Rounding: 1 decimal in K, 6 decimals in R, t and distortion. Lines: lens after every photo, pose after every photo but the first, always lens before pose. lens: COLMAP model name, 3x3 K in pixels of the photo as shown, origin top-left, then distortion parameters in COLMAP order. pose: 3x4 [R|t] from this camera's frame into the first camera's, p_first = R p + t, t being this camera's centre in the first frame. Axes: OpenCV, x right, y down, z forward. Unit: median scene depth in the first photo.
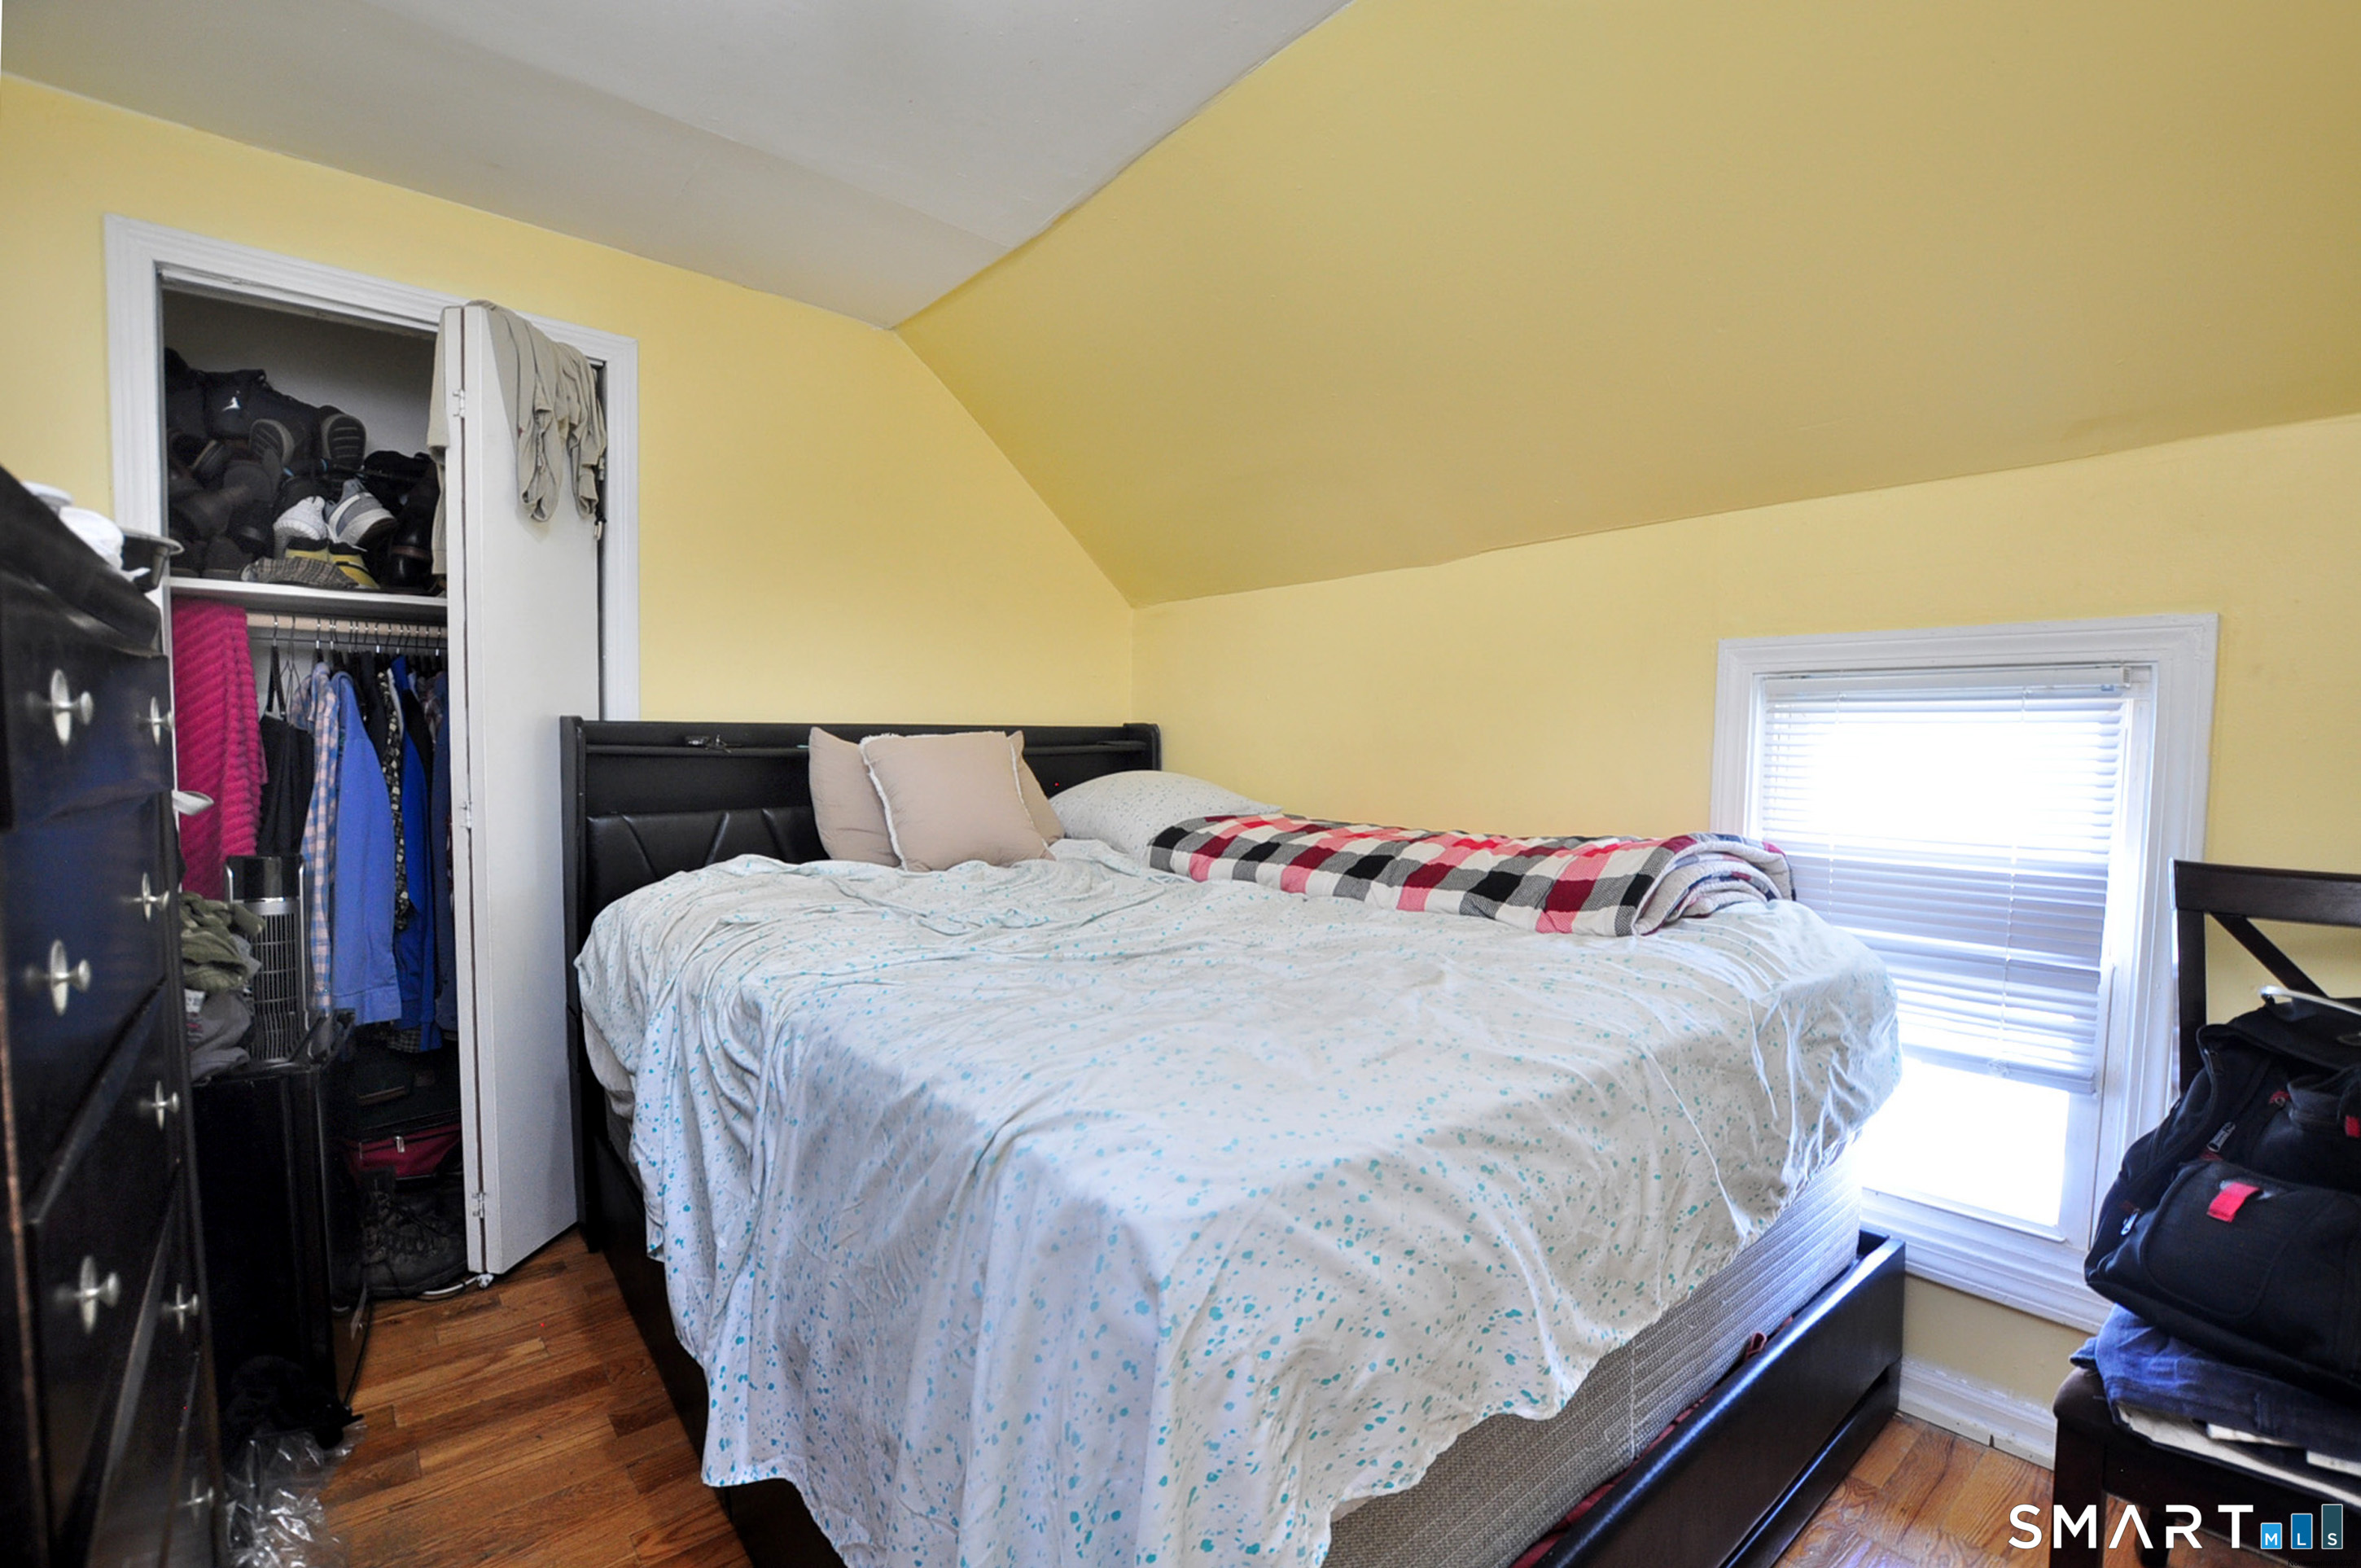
lens RADIAL K [[1100.5, 0, 1173.5], [0, 1100.5, 837.3], [0, 0, 1]] dist [-0.017789, -0.000256]
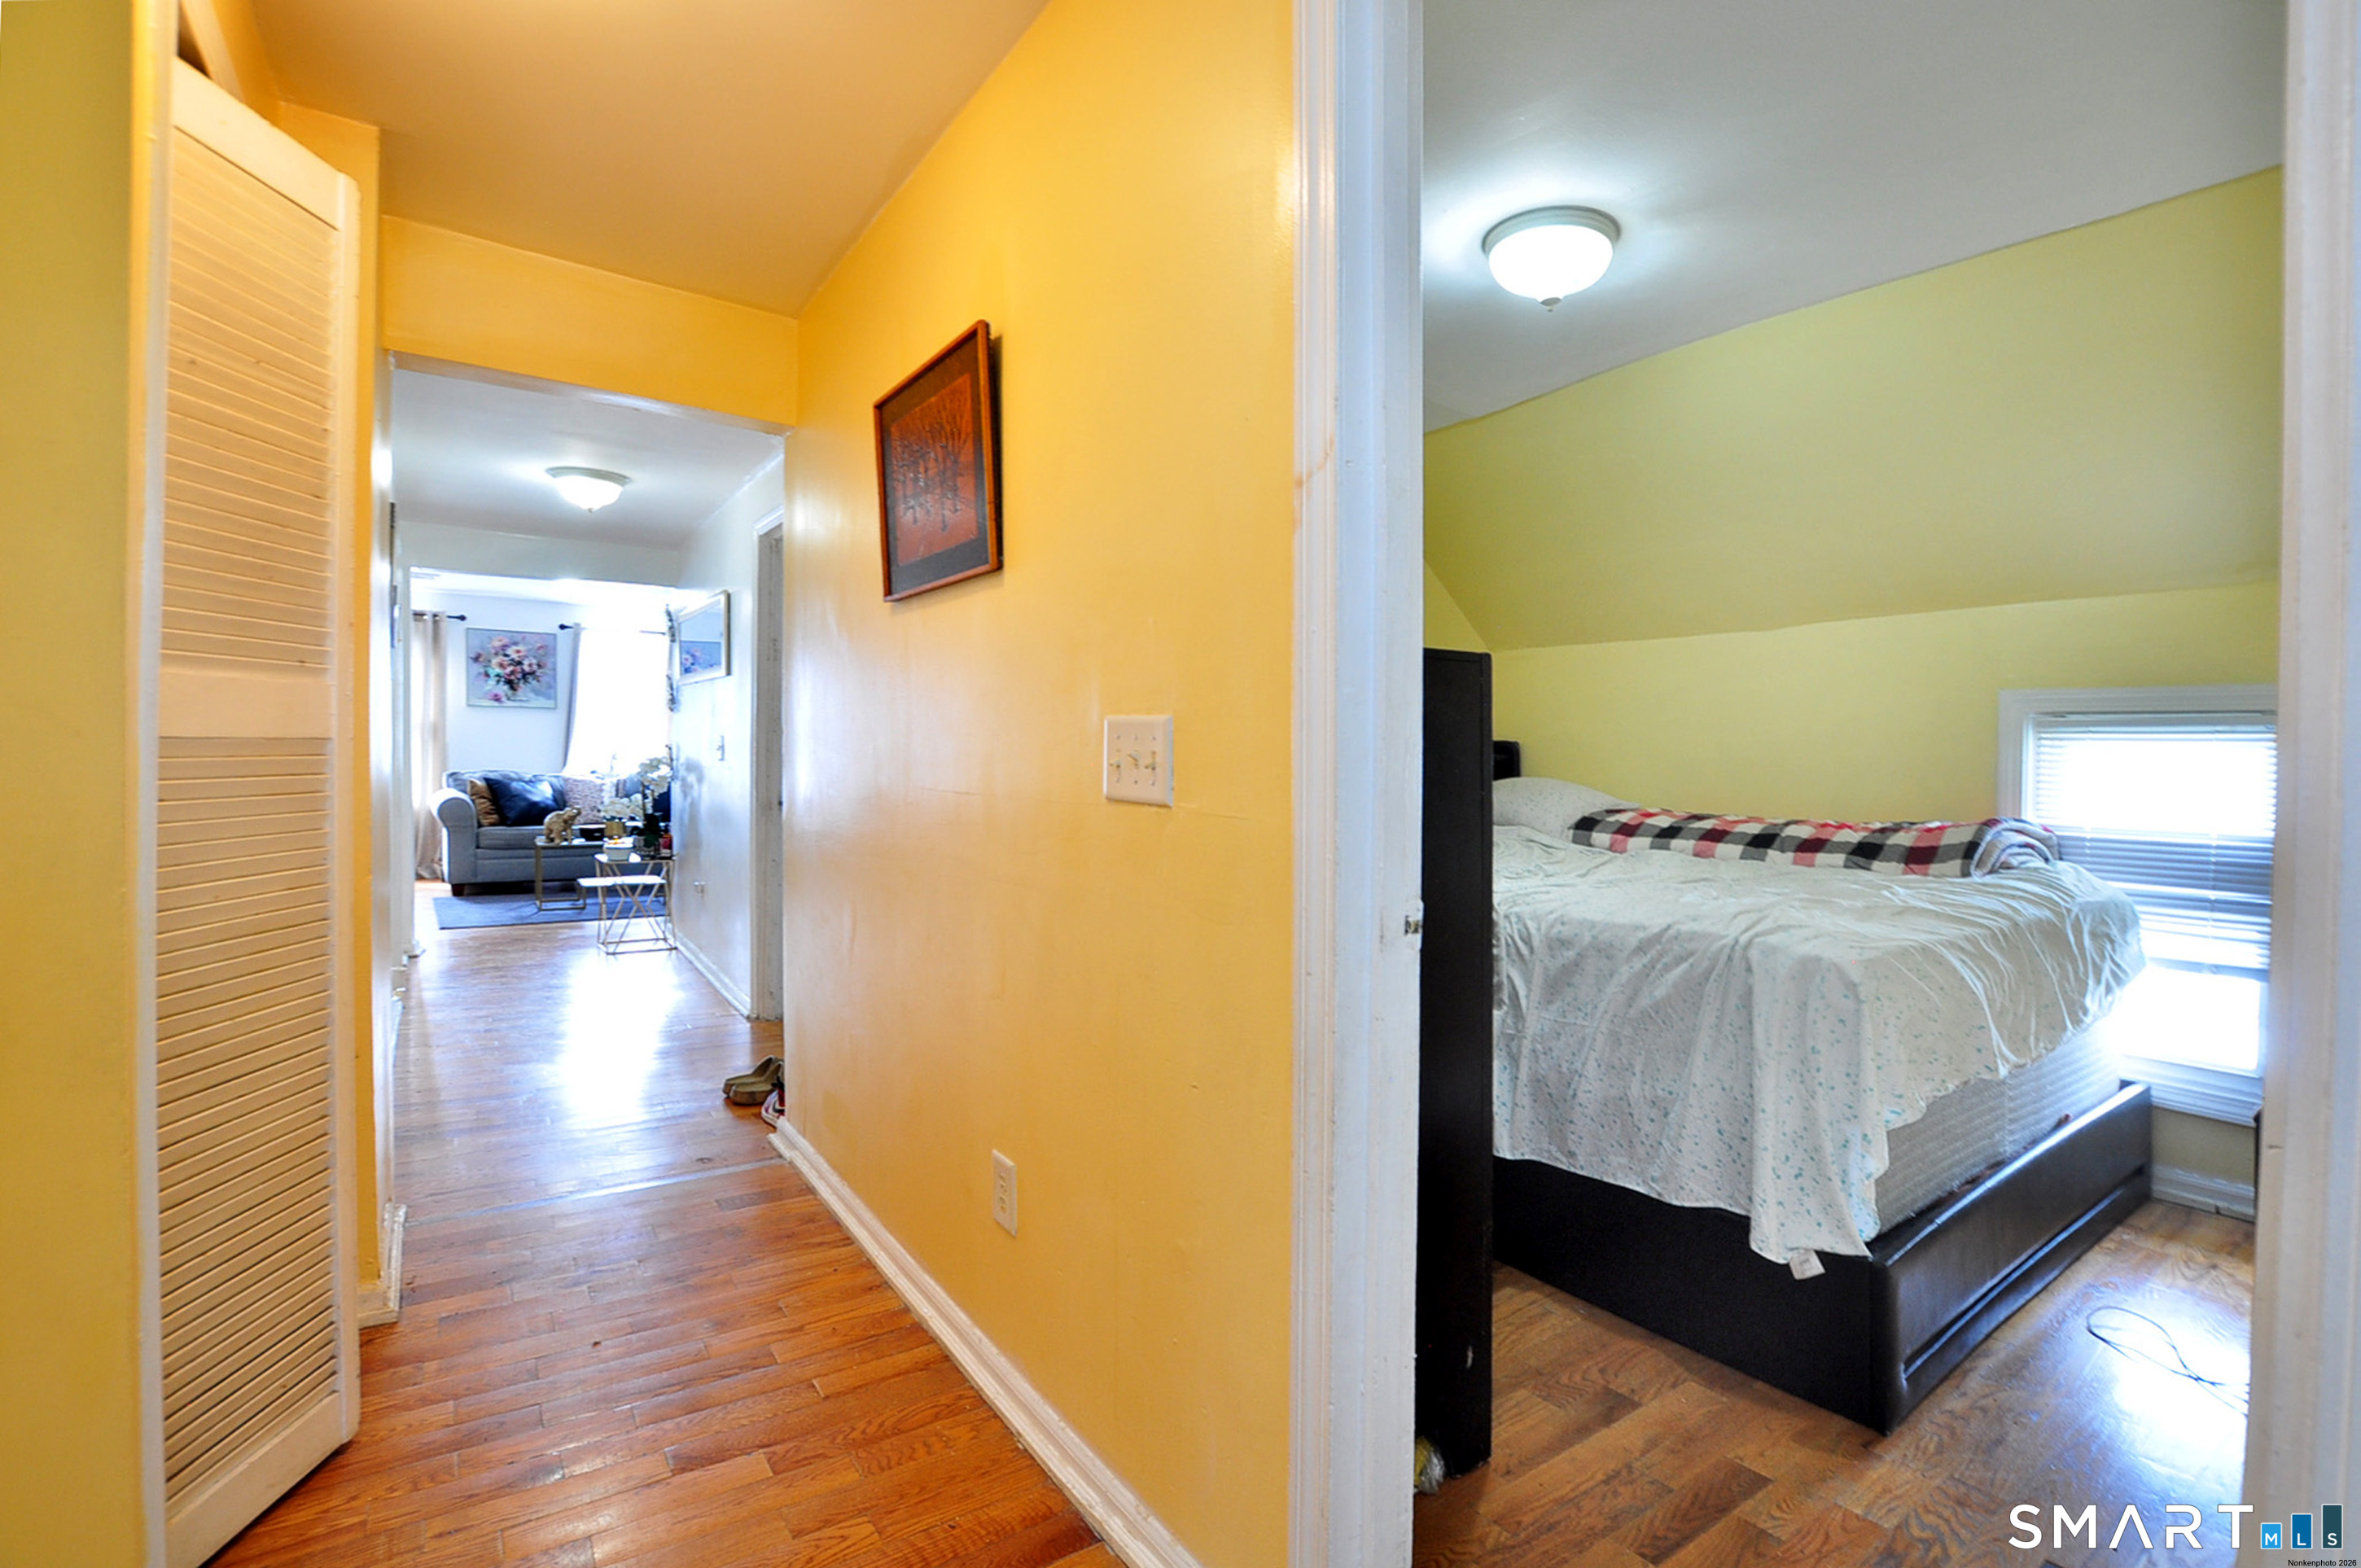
lens RADIAL K [[1115.6, 0, 1240.4], [0, 1115.6, 782.3], [0, 0, 1]] dist [-0.001882, -0.000204]
pose [[0.998382, 0.005083, -0.056643, -0.534606], [-0.008302, 0.998354, -0.056743, 0.046988], [0.056262, 0.057121, 0.996781, -0.677510]]
